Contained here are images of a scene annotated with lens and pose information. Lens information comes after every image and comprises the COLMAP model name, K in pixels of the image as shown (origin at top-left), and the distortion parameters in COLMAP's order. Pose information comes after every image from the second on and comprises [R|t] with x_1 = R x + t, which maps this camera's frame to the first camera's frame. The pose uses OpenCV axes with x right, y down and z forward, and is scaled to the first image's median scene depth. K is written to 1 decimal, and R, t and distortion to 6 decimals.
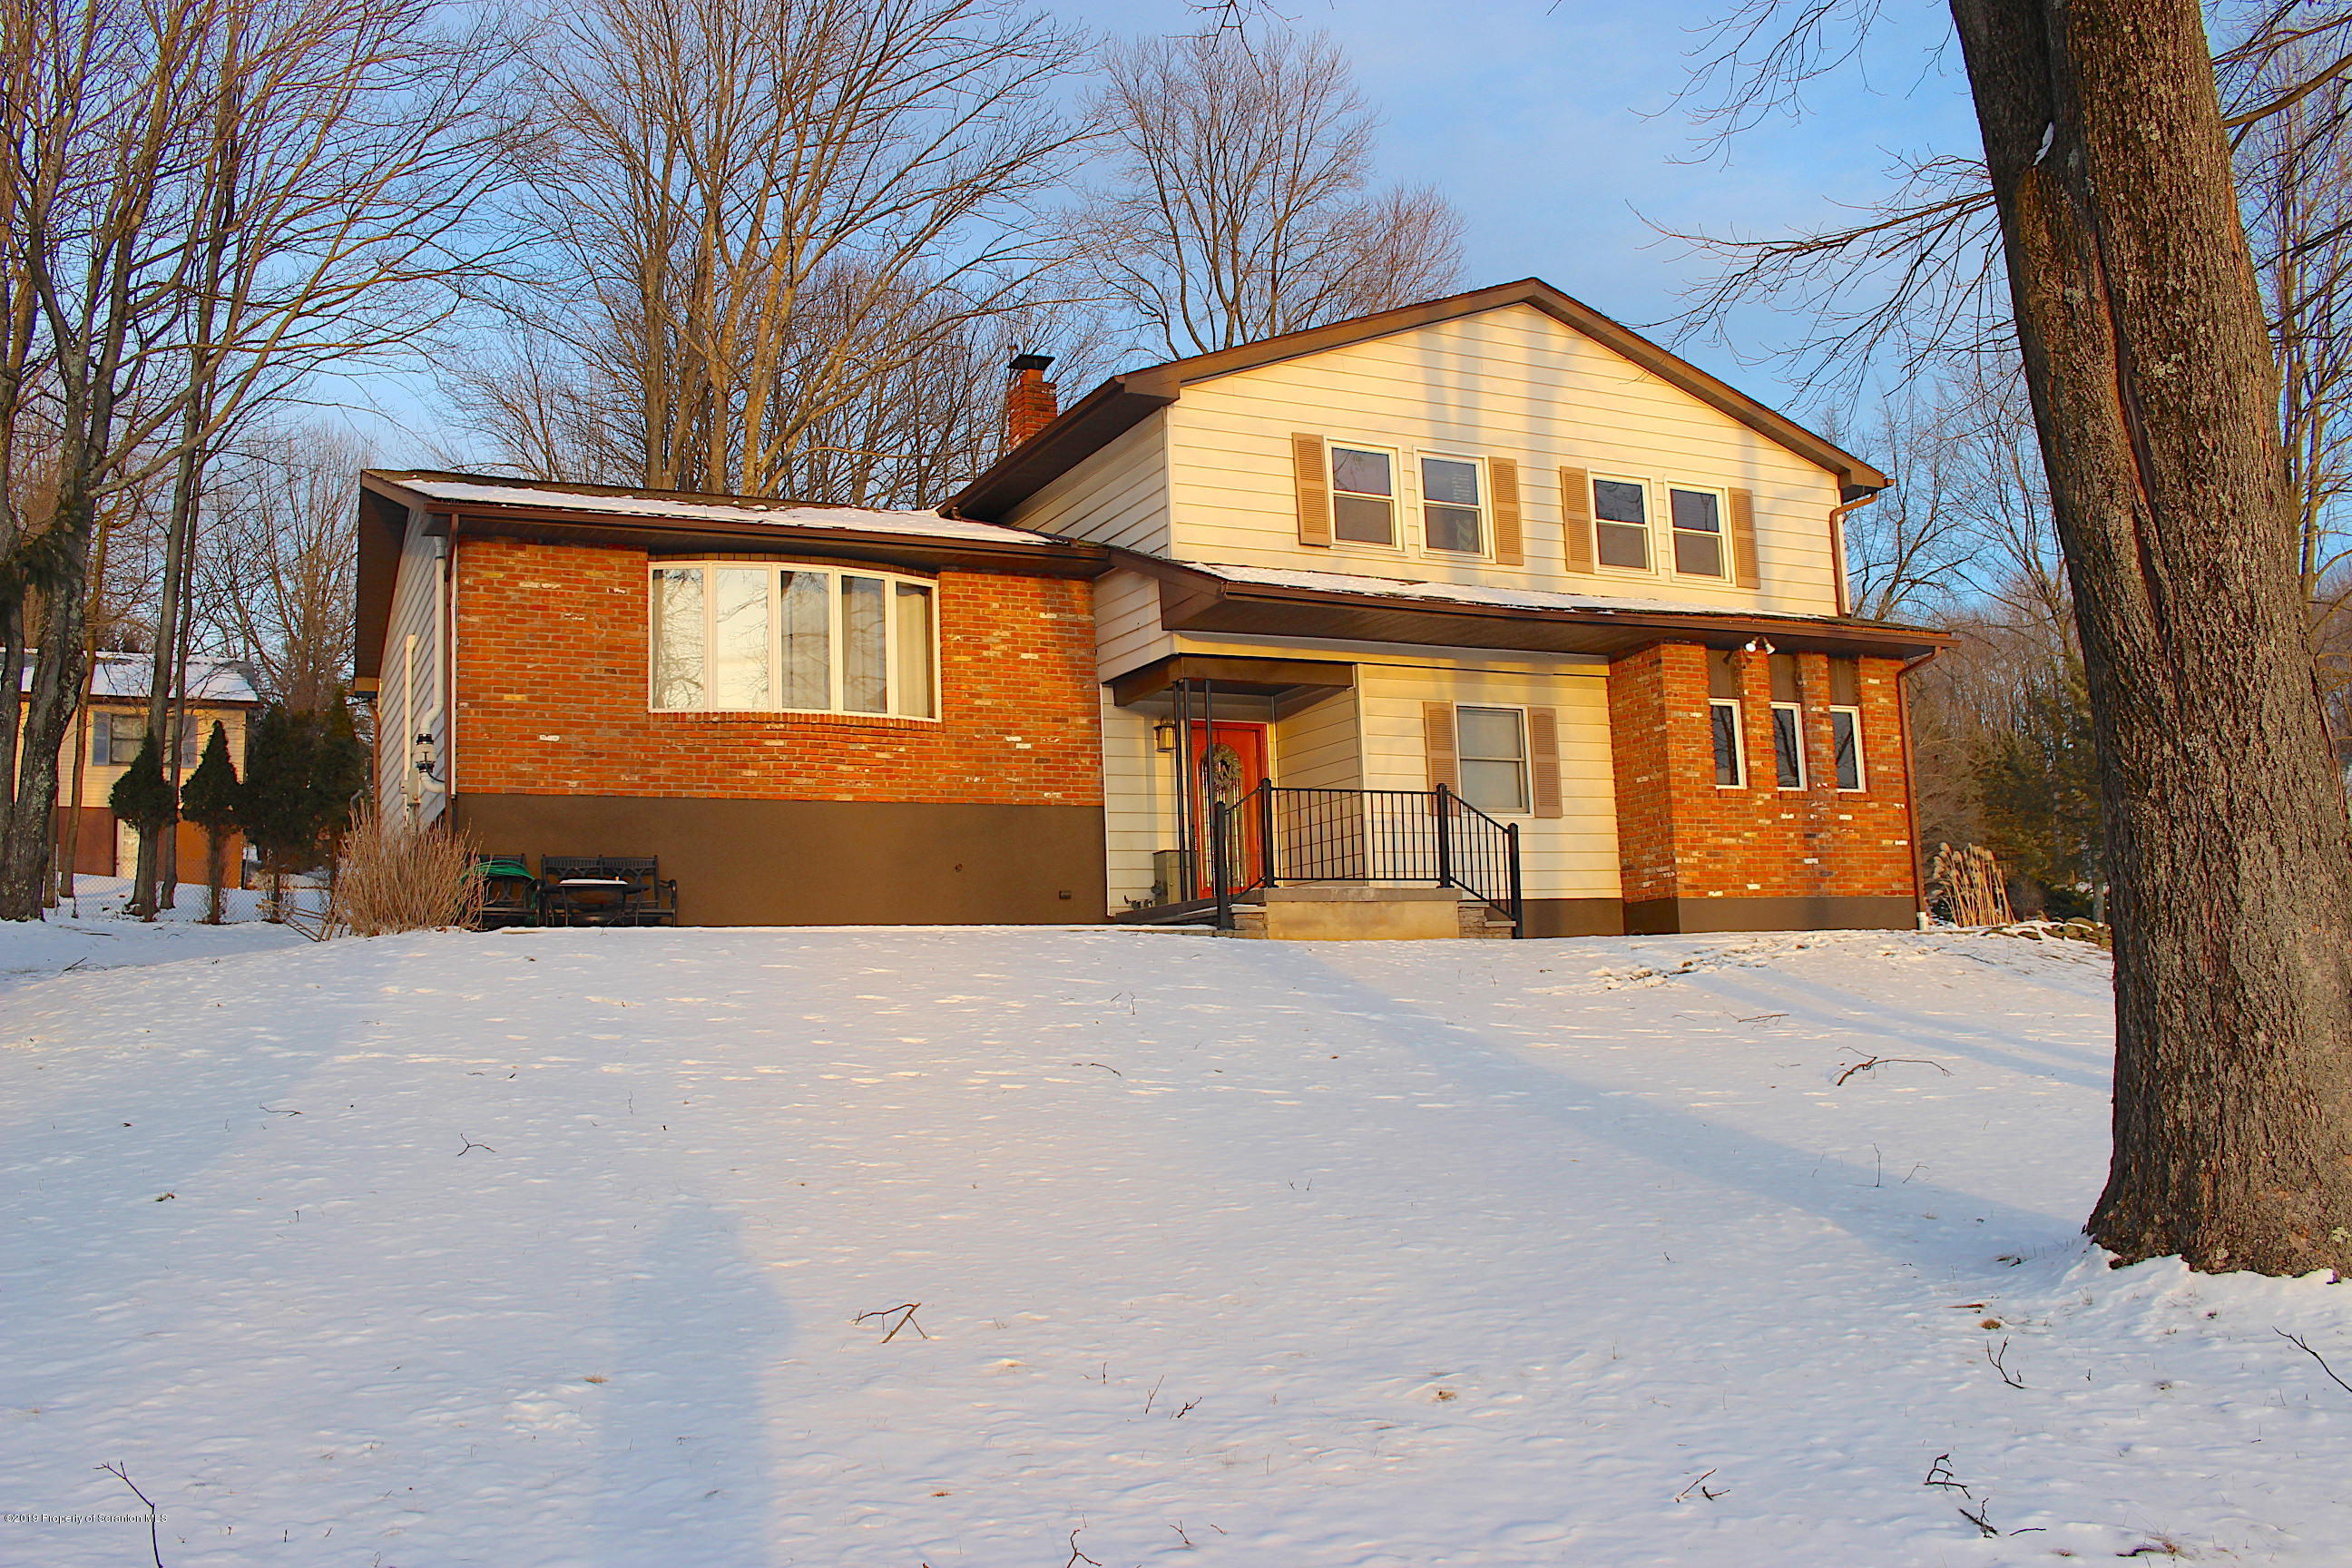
lens RADIAL K [[2006.2, 0, 1176.0], [0, 2006.2, 784.0], [0, 0, 1]] dist [-0.104451, 0.015319]
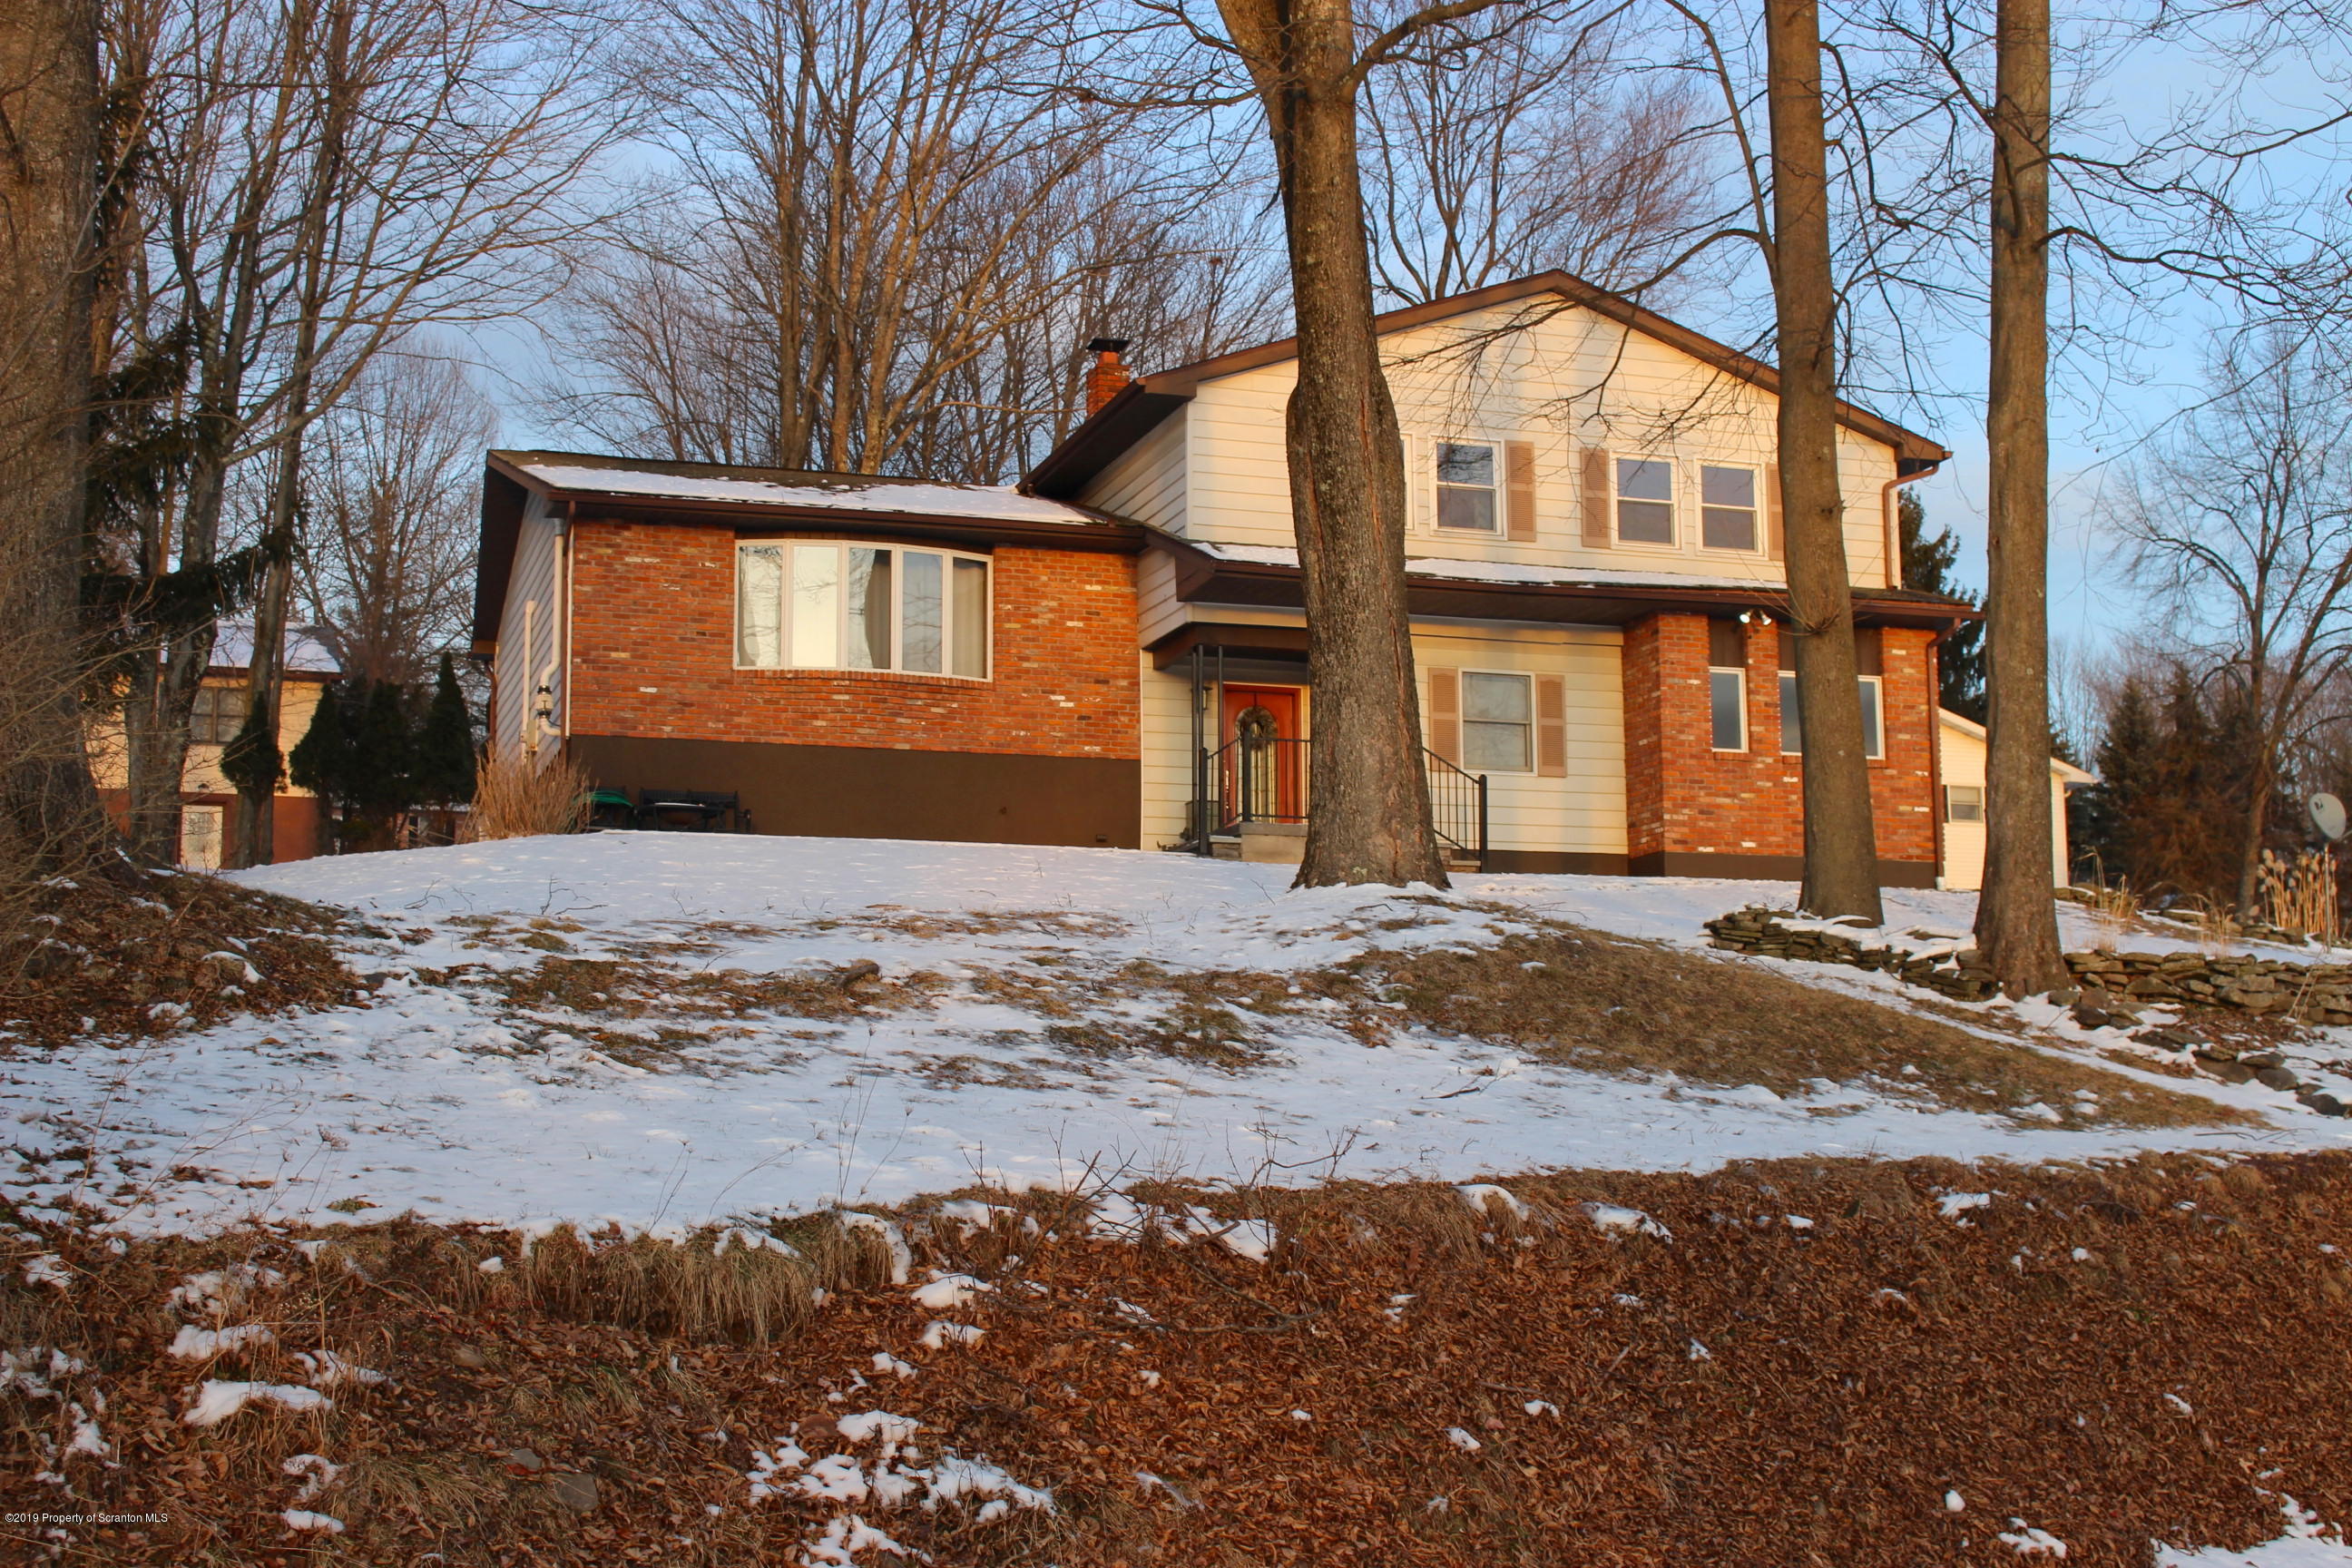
lens RADIAL K [[3043.3, 0, 1208.5], [0, 3043.3, 777.1], [0, 0, 1]] dist [-0.019270, 0.001711]
pose [[0.990397, 0.012148, -0.137718, 0.230123], [-0.014436, 0.999774, -0.015624, 0.045542], [0.137497, 0.017462, 0.990348, -0.648815]]
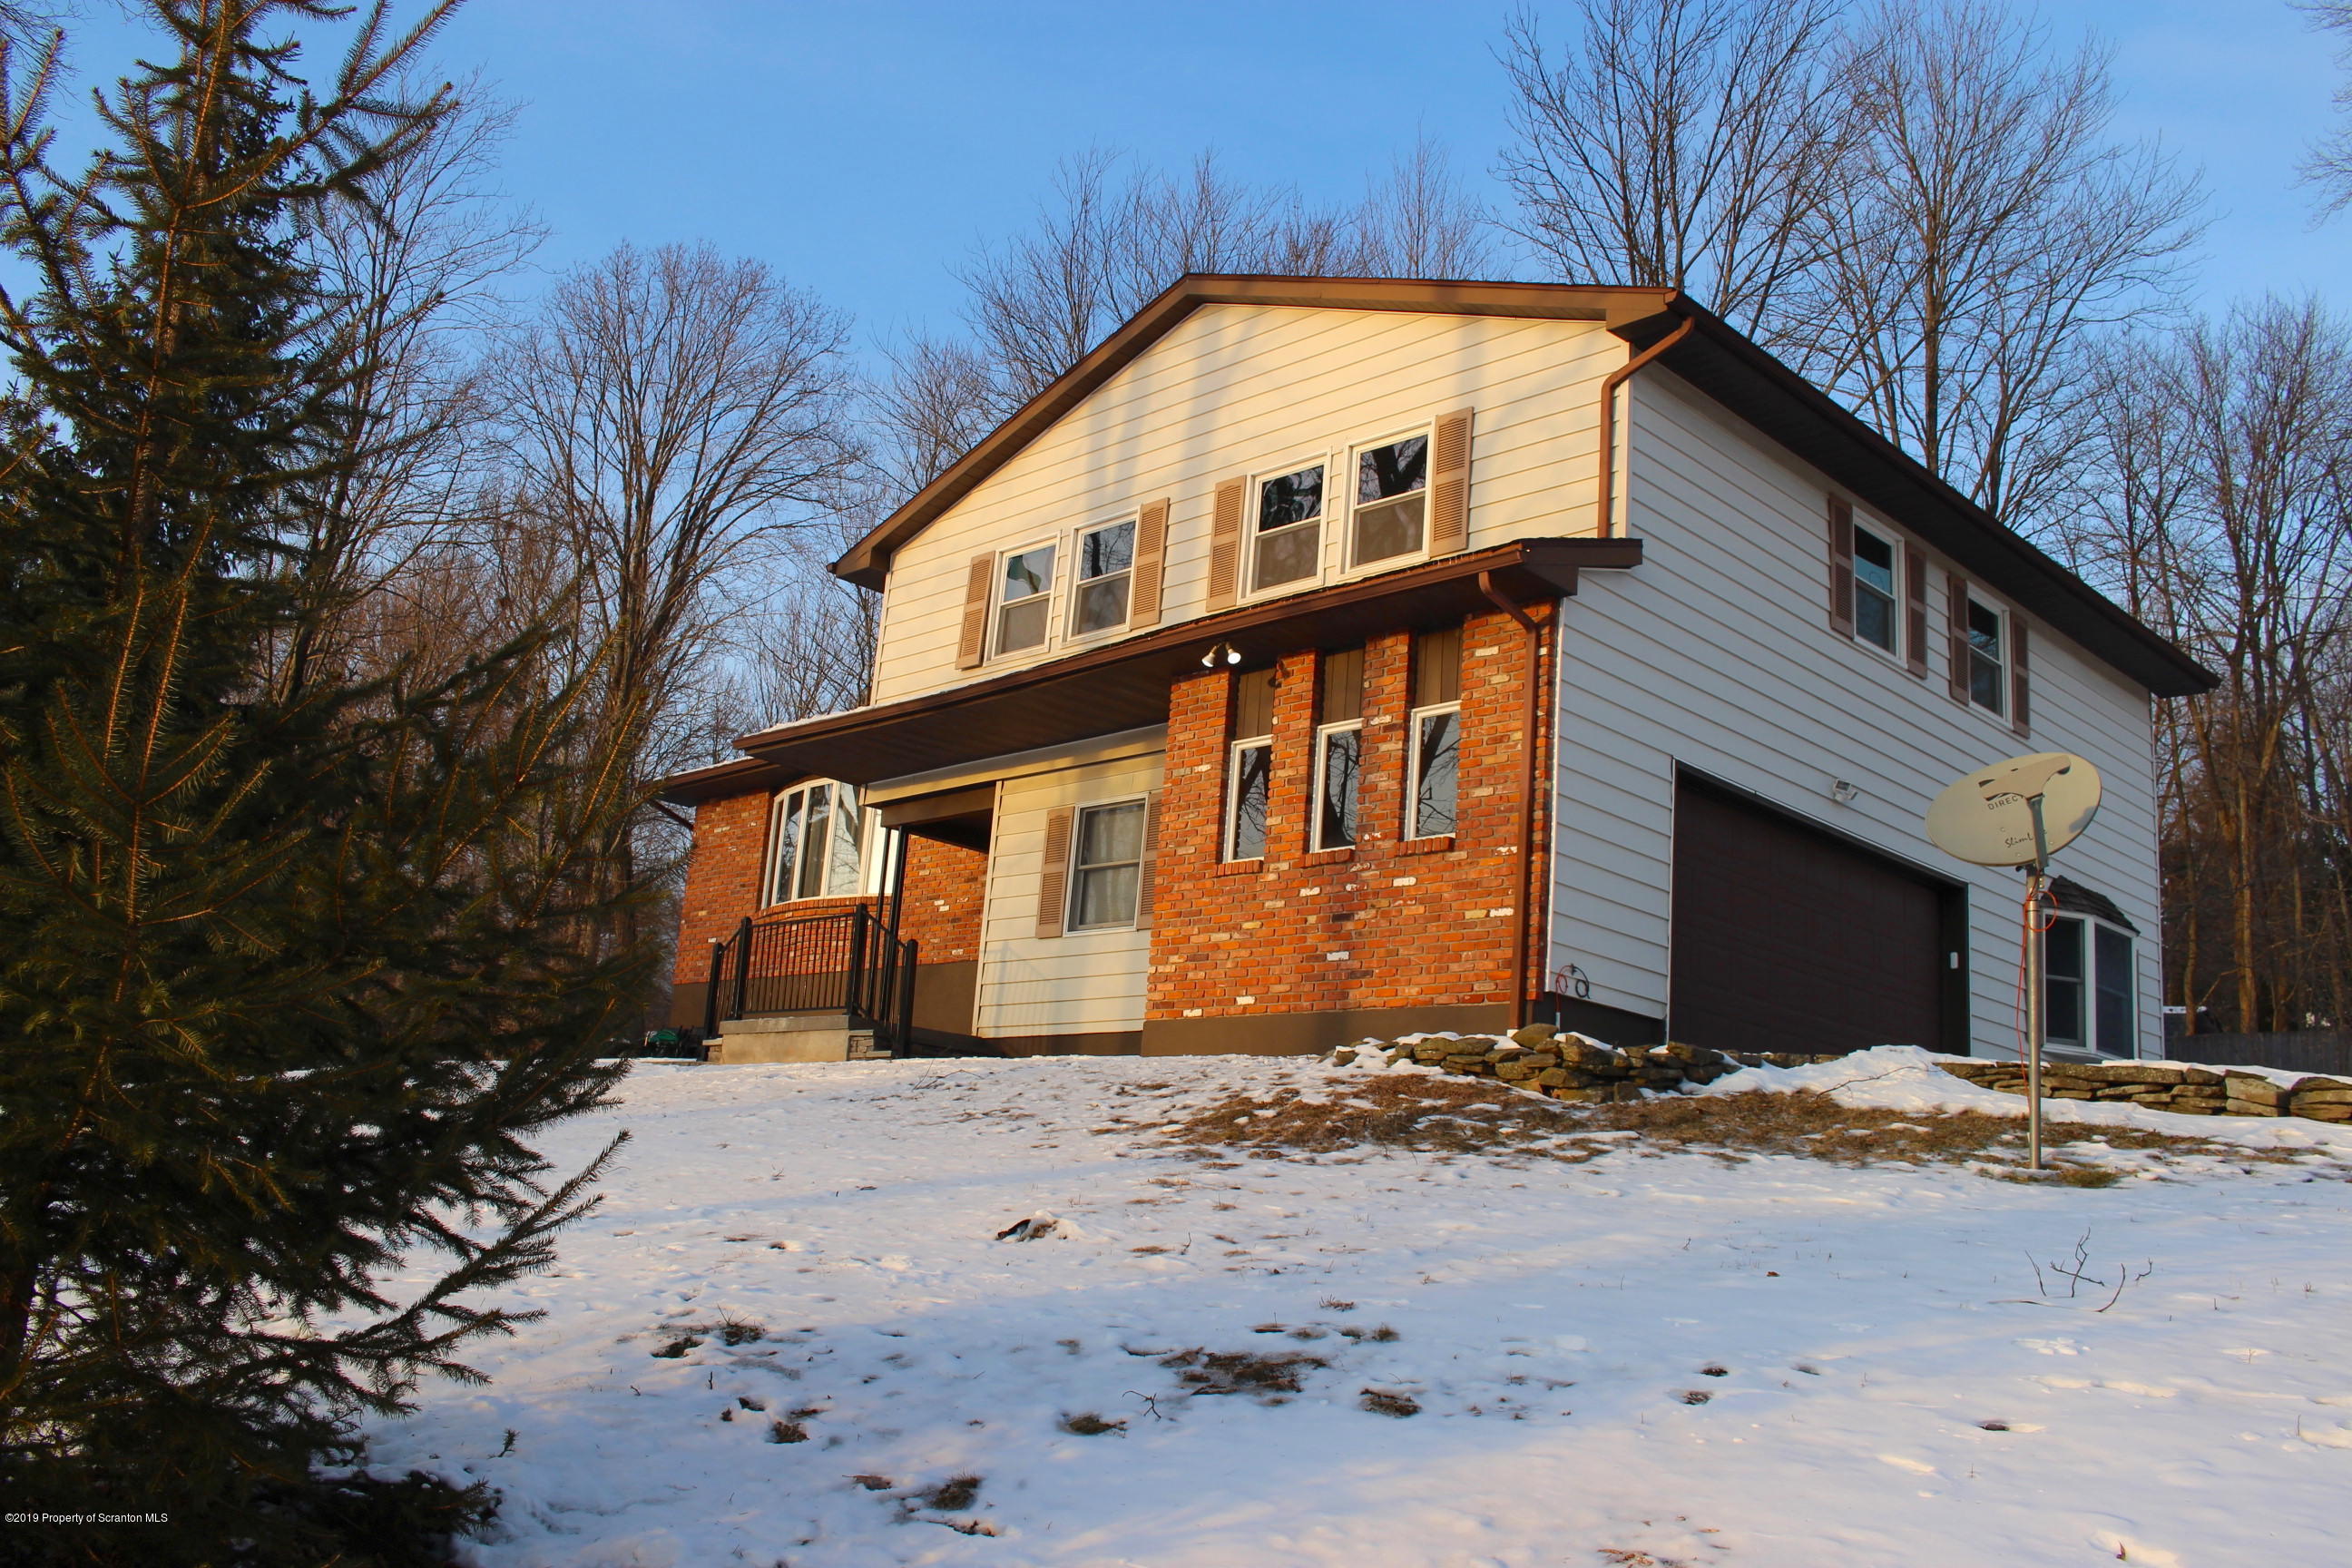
lens RADIAL K [[2006.2, 0, 1176.0], [0, 2006.2, 784.0], [0, 0, 1]] dist [-0.104451, 0.015319]
pose [[0.308541, -0.163371, -0.937076, 0.949269], [0.031772, 0.986361, -0.161502, 0.089471], [0.950680, 0.020057, 0.309523, 0.768325]]
